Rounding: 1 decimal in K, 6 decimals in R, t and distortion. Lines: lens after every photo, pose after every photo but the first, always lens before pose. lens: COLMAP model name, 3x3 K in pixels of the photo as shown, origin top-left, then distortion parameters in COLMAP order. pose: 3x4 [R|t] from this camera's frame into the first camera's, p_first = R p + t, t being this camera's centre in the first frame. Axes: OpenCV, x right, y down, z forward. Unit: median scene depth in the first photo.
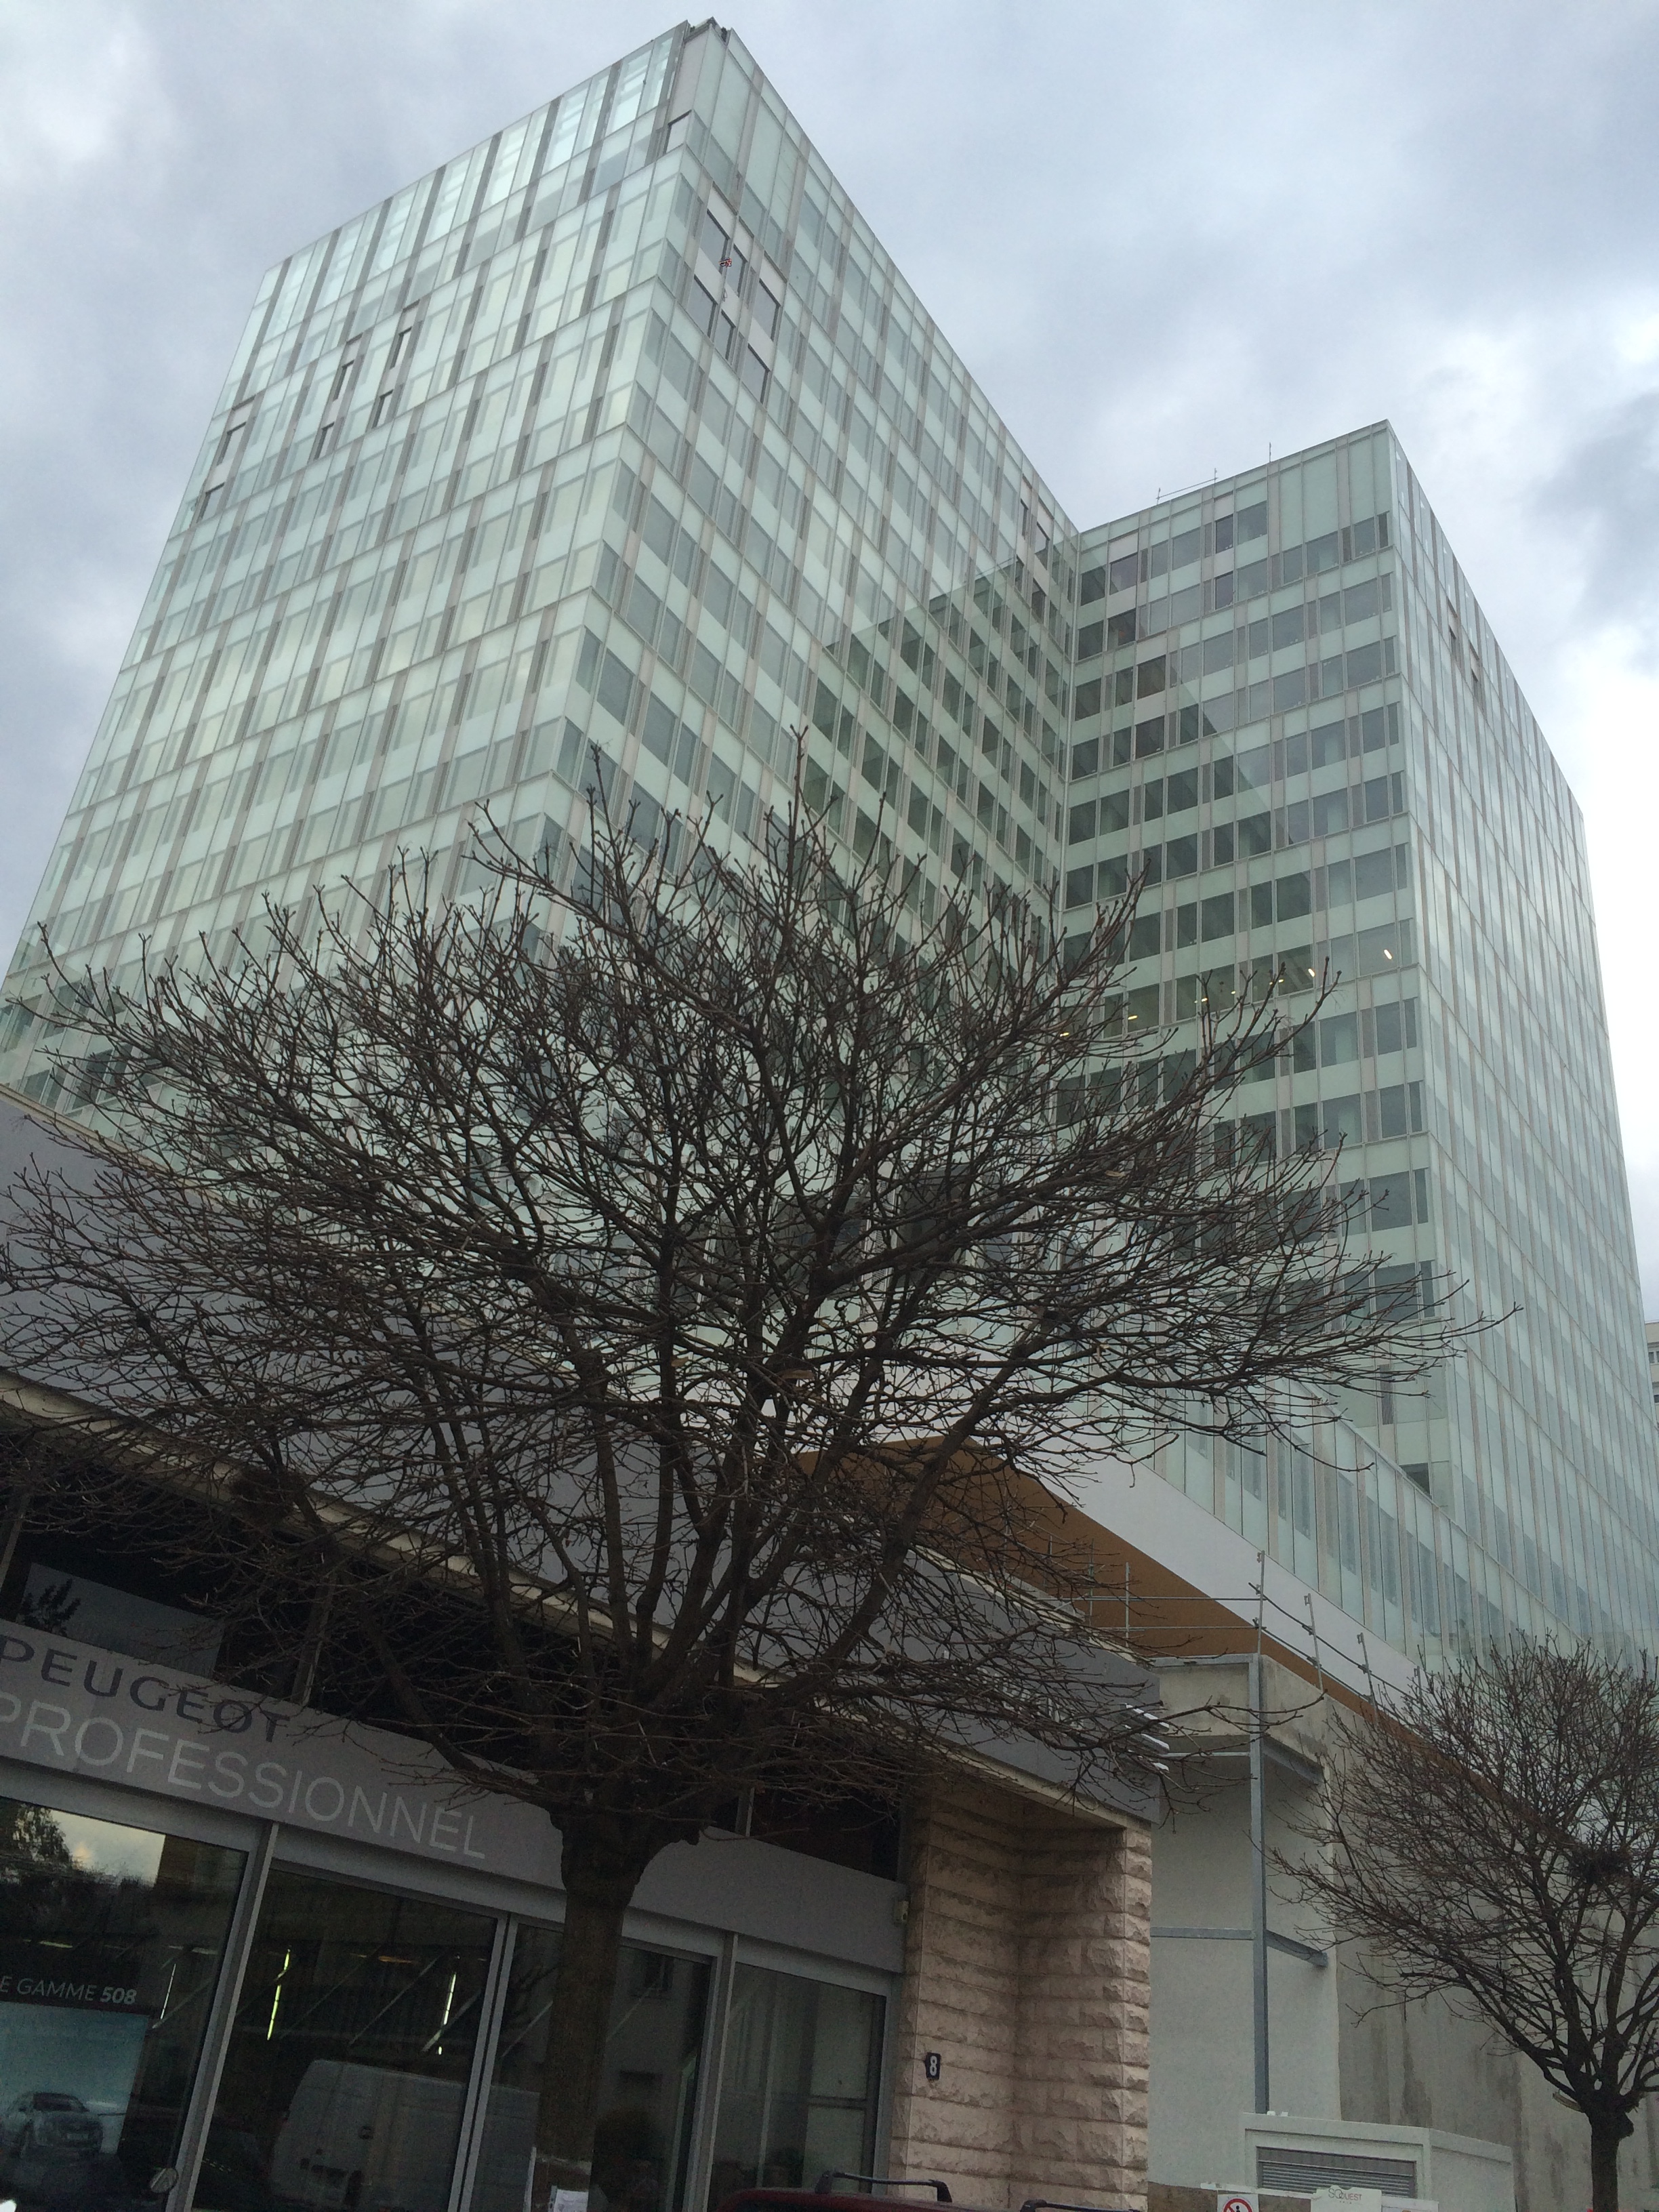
lens RADIAL K [[1887.8, 0, 824.8], [0, 1887.8, 1111.3], [0, 0, 1]] dist [0.006125, -0.001061]
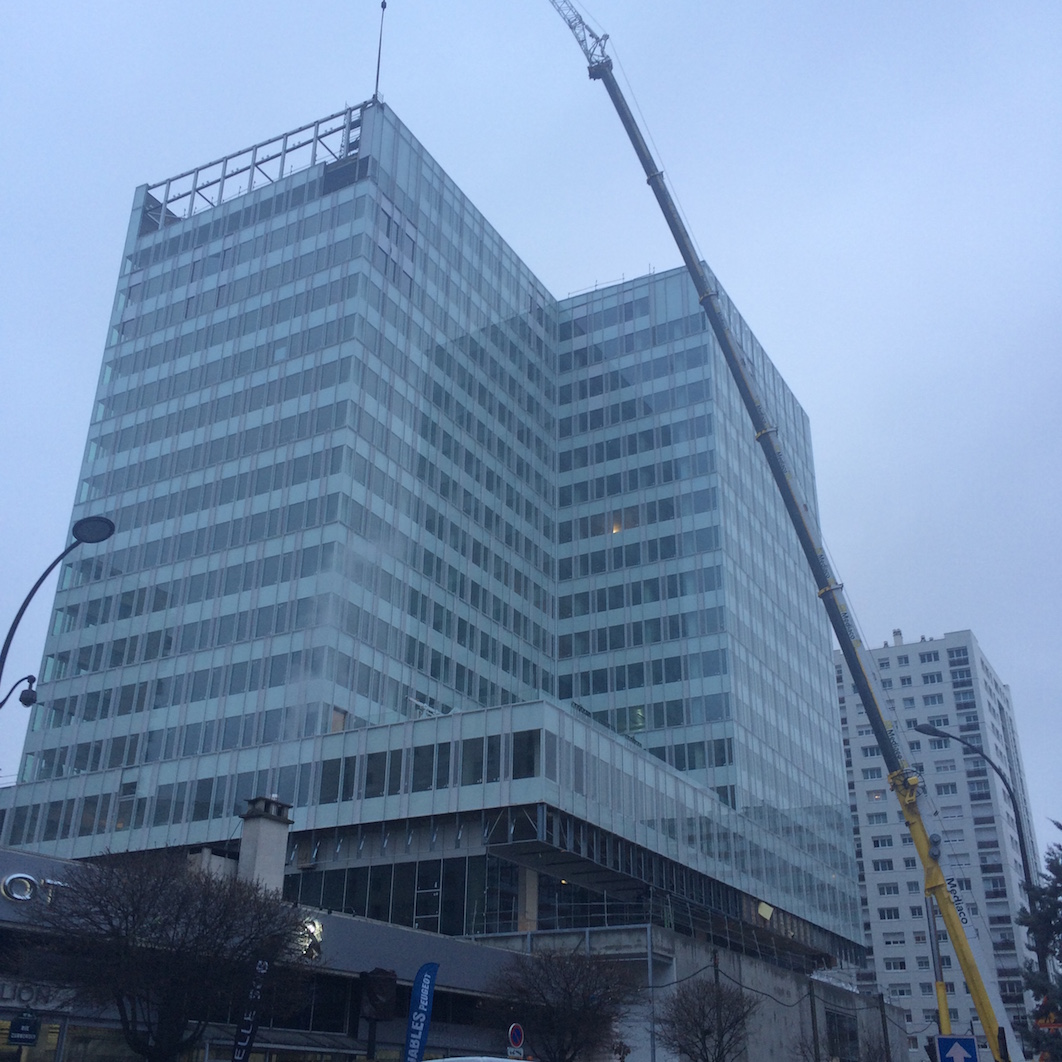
lens RADIAL K [[1175.1, 0, 533.0], [0, 1175.1, 529.4], [0, 0, 1]] dist [0.012205, 0.000000]
pose [[0.992659, -0.042520, 0.113225, -0.049138], [0.036460, 0.997817, 0.055068, -0.158496], [-0.115319, -0.050536, 0.992042, -0.282404]]
